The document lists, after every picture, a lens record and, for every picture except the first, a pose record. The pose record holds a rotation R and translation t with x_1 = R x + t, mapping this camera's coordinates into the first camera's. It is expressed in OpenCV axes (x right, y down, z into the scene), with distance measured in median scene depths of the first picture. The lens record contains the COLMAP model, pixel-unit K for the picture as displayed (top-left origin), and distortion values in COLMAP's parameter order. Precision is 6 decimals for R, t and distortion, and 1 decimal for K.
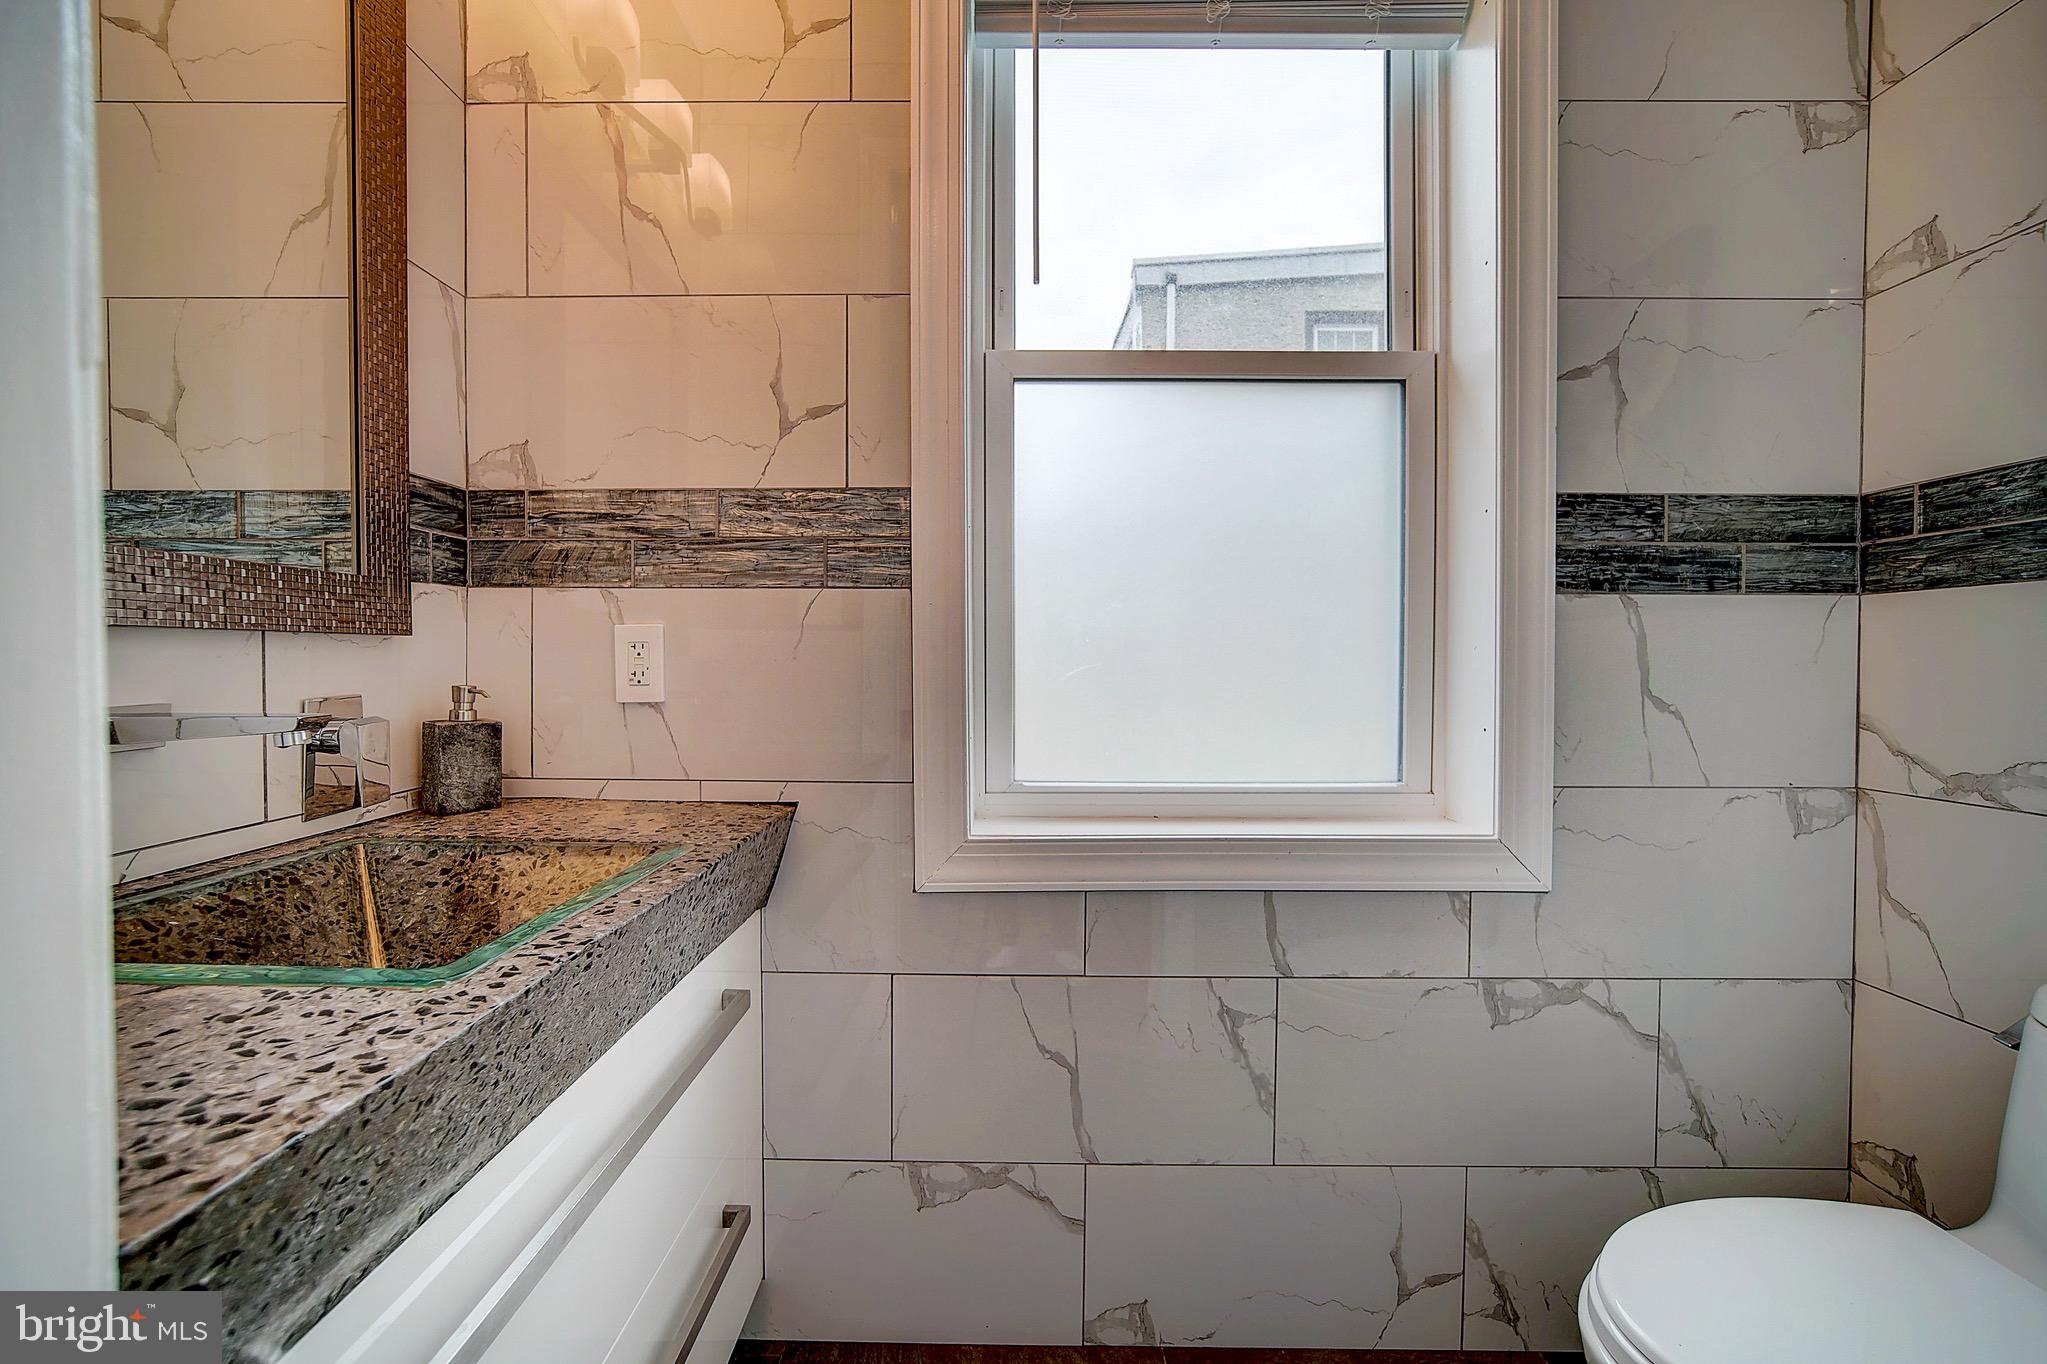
lens RADIAL K [[788.2, 0, 1019.4], [0, 788.2, 669.1], [0, 0, 1]] dist [-0.025198, 0.007272]
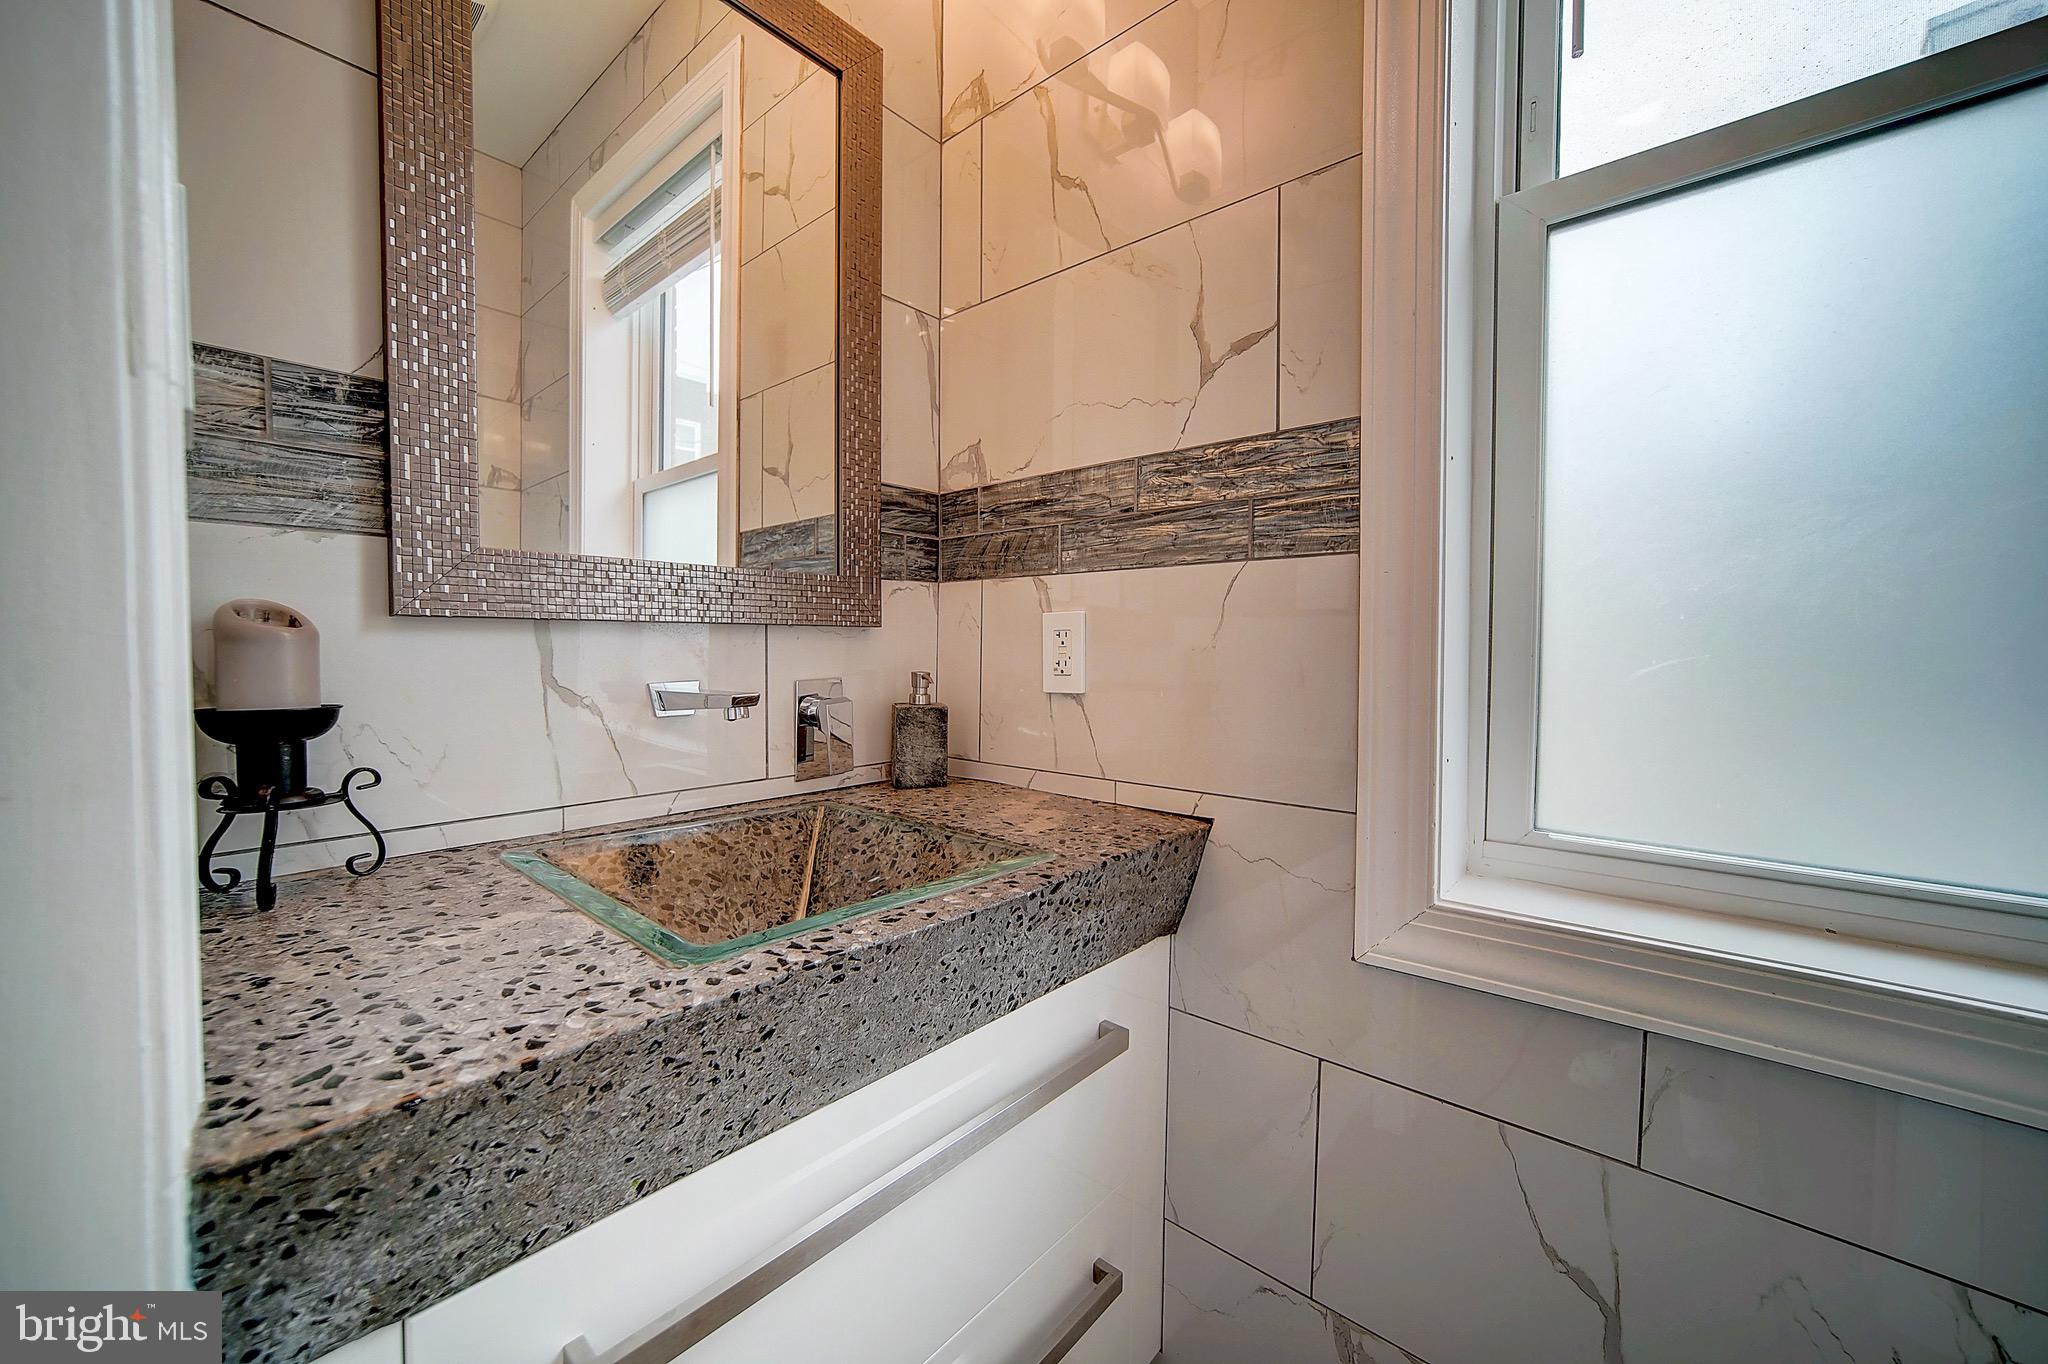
lens RADIAL K [[788.6, 0, 1010.0], [0, 788.6, 674.6], [0, 0, 1]] dist [-0.025198, 0.007272]
pose [[0.749850, 0.020650, -0.661285, 0.117716], [-0.009694, 0.999748, 0.020226, 0.000885], [0.661536, -0.008756, 0.749862, 0.252974]]
